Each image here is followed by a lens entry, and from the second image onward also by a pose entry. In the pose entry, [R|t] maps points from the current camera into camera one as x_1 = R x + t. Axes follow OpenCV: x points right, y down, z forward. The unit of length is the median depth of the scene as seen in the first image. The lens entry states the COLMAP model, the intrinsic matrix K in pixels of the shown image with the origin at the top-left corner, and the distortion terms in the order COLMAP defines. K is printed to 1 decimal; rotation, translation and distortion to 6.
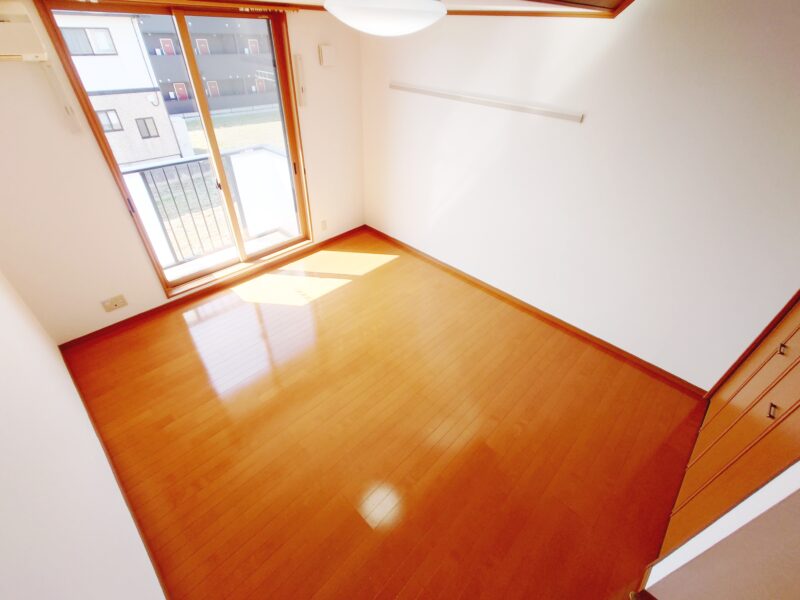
lens RADIAL K [[362.3, 0, 399.0], [0, 362.3, 298.4], [0, 0, 1]] dist [0.001483, 0.000380]
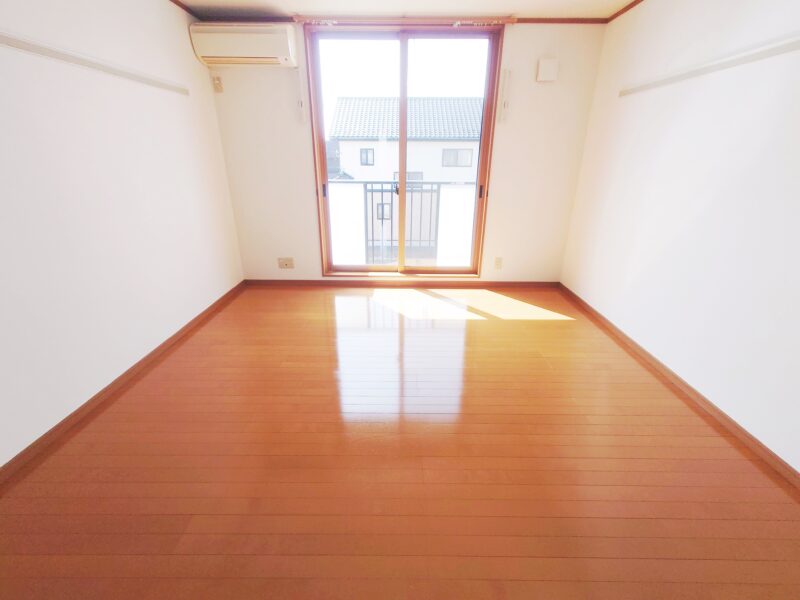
lens RADIAL K [[350.7, 0, 400.0], [0, 350.7, 300.0], [0, 0, 1]] dist [0.002443, 0.000149]
pose [[0.694139, 0.246742, -0.676232, 0.244273], [-0.417392, 0.903335, -0.098838, 0.065220], [0.586477, 0.350861, 0.730029, 0.321570]]
